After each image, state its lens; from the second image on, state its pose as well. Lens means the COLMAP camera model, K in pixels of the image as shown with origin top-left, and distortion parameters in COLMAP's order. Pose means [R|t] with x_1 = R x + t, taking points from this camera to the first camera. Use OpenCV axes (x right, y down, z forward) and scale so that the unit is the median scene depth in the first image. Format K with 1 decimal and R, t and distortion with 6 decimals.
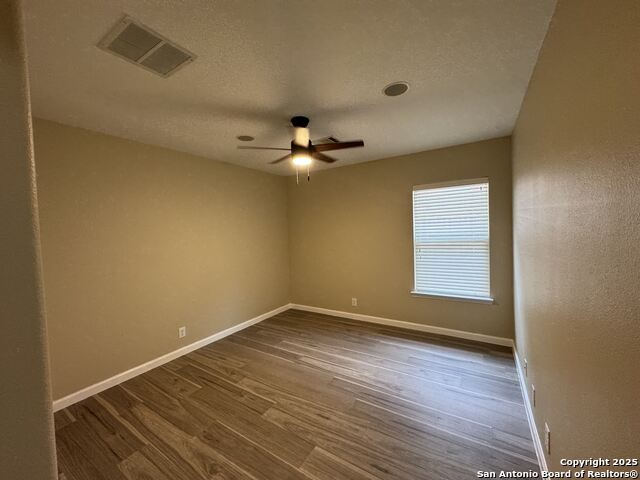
lens RADIAL K [[255.3, 0, 319.3], [0, 255.3, 238.5], [0, 0, 1]] dist [-0.003381, 0.000356]
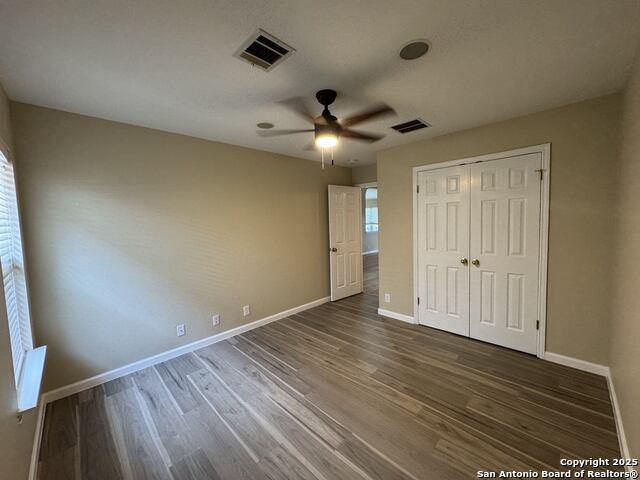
lens RADIAL K [[255.3, 0, 319.3], [0, 255.3, 238.5], [0, 0, 1]] dist [-0.003381, 0.000356]
pose [[-0.974182, 0.048892, 0.220404, -0.205592], [0.071441, 0.992861, 0.095521, -0.055992], [-0.214161, 0.108800, -0.970720, 1.777948]]
